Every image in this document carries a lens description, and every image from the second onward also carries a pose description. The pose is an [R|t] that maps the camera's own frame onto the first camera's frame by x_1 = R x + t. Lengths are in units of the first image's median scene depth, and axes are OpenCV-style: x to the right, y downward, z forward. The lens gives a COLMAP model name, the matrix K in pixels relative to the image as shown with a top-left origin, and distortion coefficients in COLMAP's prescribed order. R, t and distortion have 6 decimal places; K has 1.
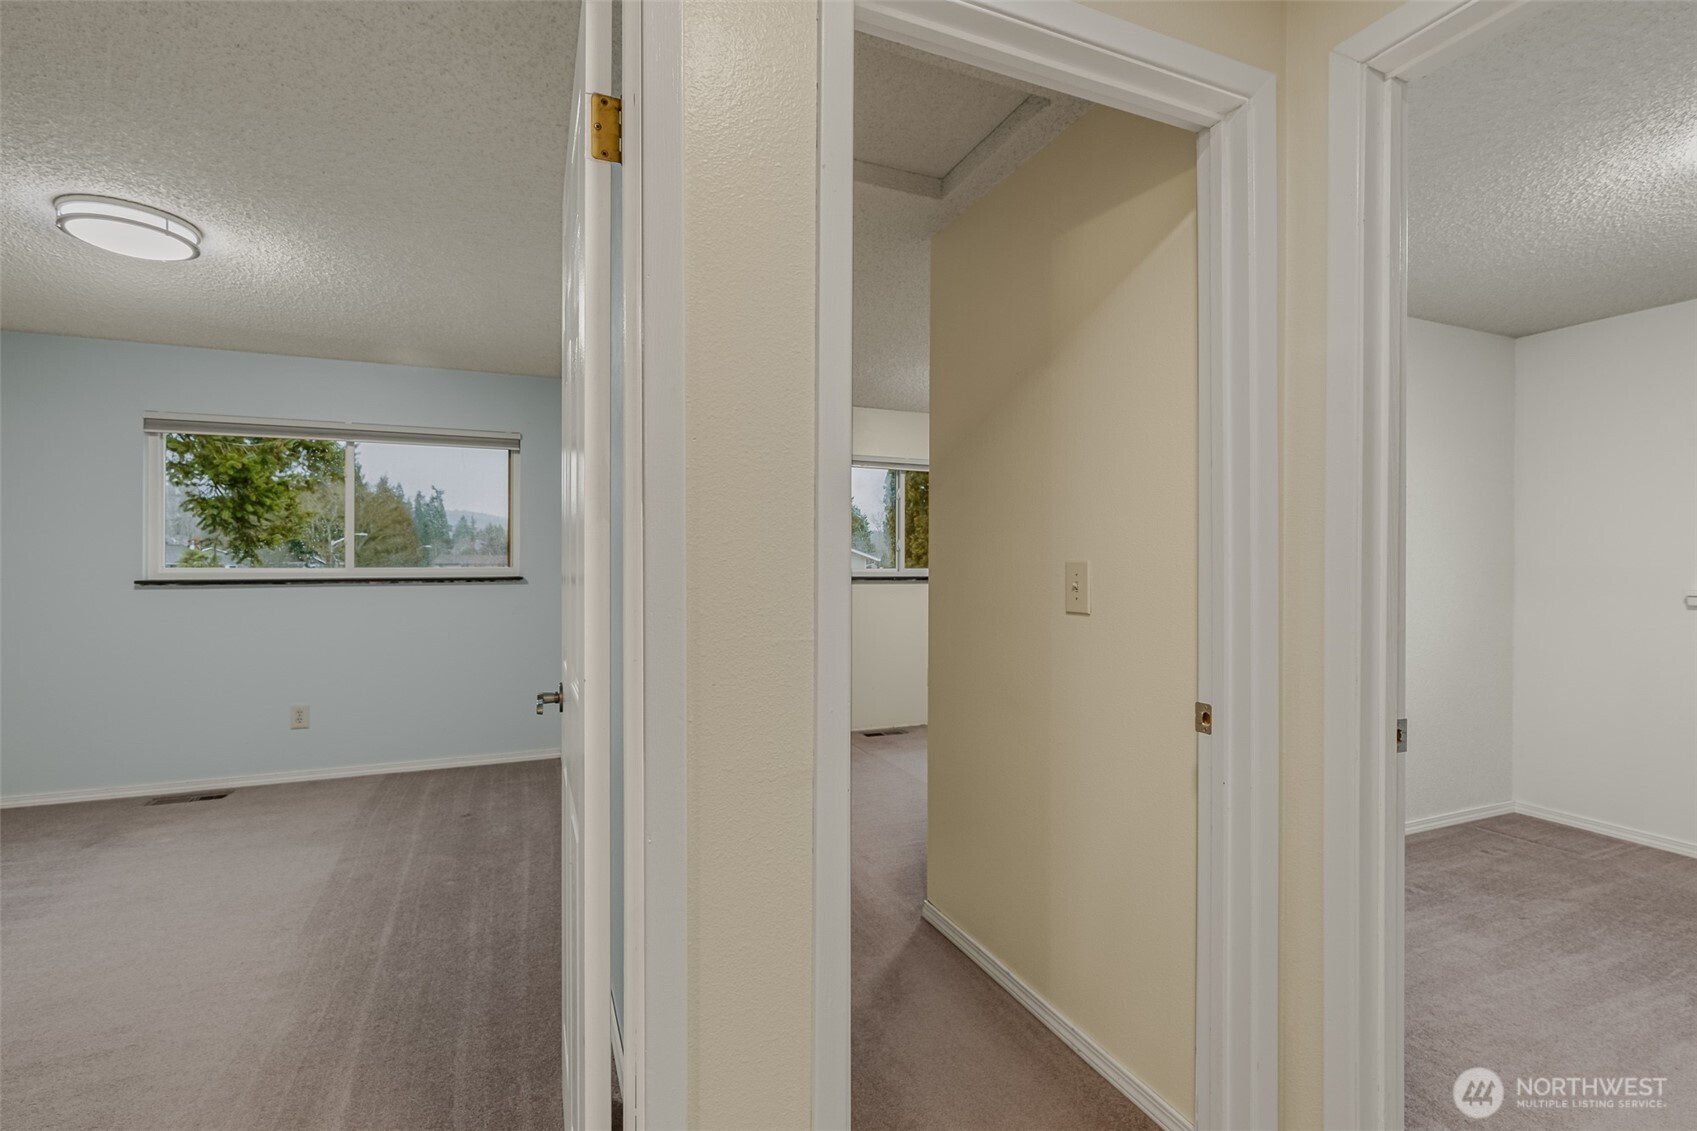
lens RADIAL K [[757.4, 0, 845.9], [0, 757.4, 560.7], [0, 0, 1]] dist [0.004871, -0.003086]
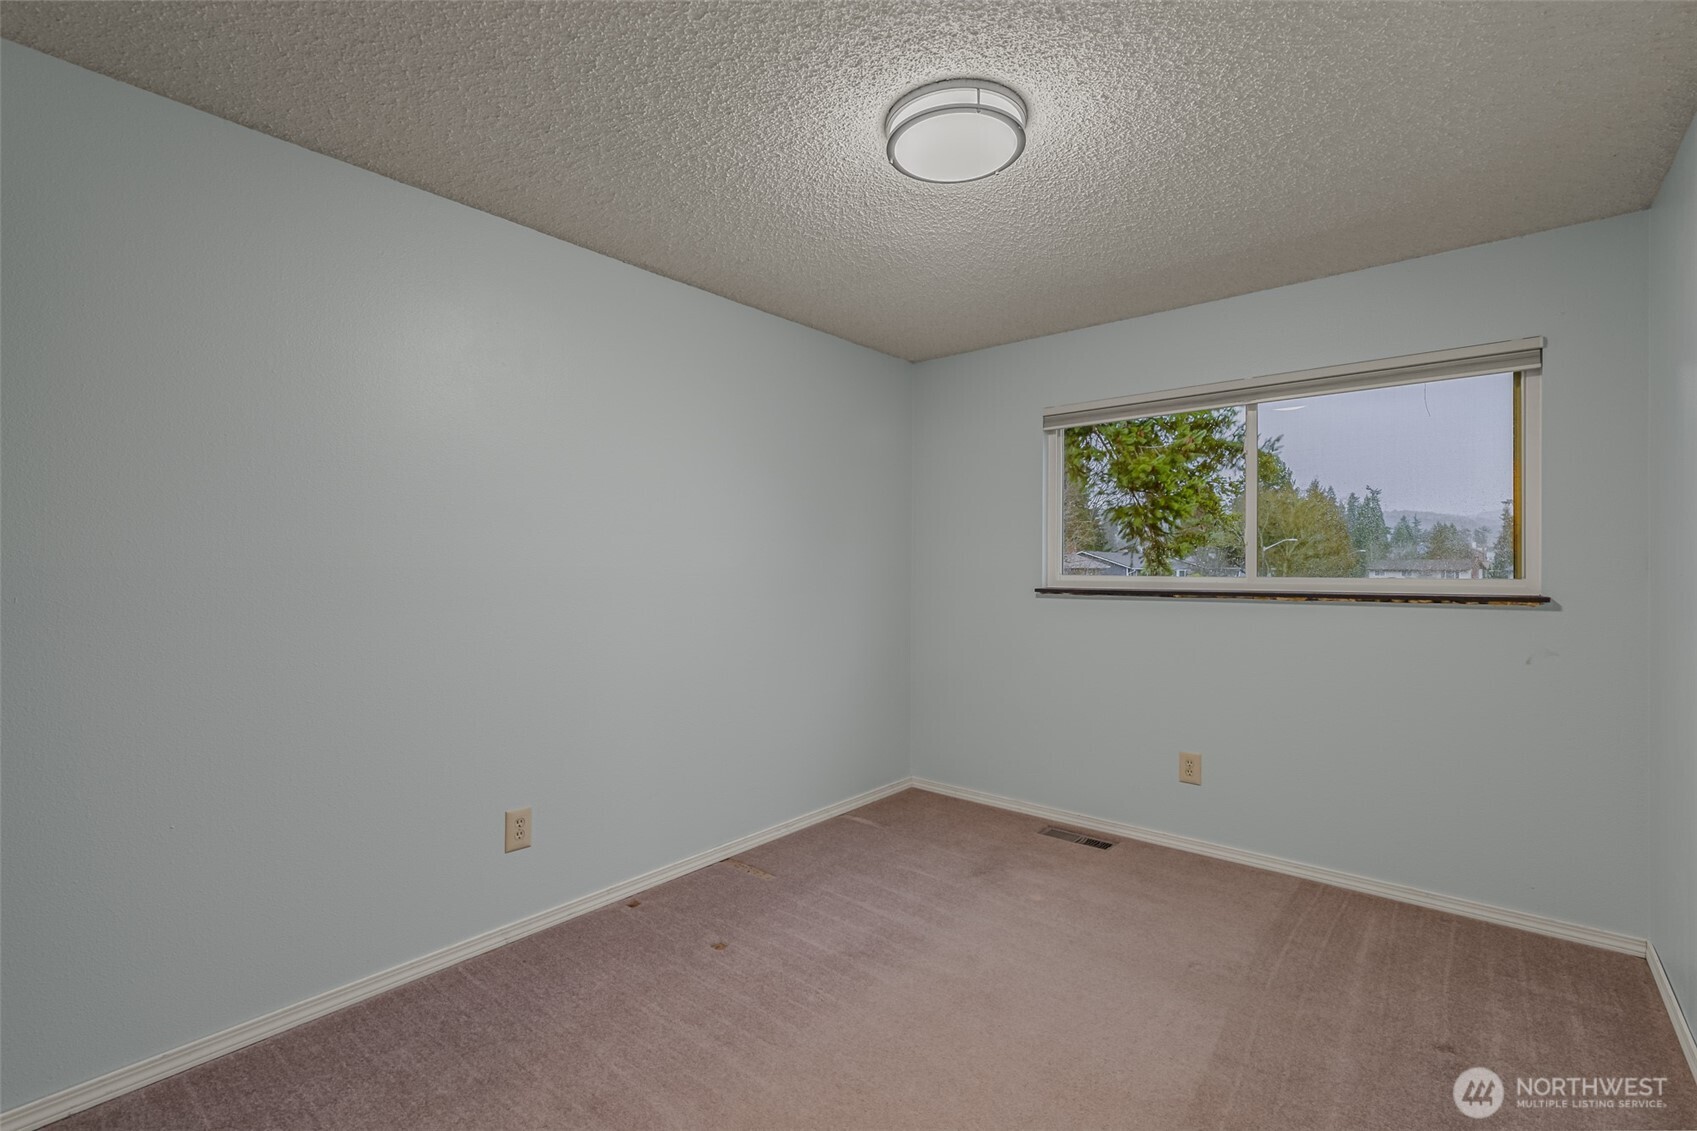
lens RADIAL K [[757.4, 0, 845.9], [0, 757.4, 560.7], [0, 0, 1]] dist [0.004871, -0.003086]
pose [[0.453502, -0.011205, -0.891185, -0.174490], [-0.004090, 0.999884, -0.014652, 0.005573], [0.891246, 0.010289, 0.453403, 0.312713]]
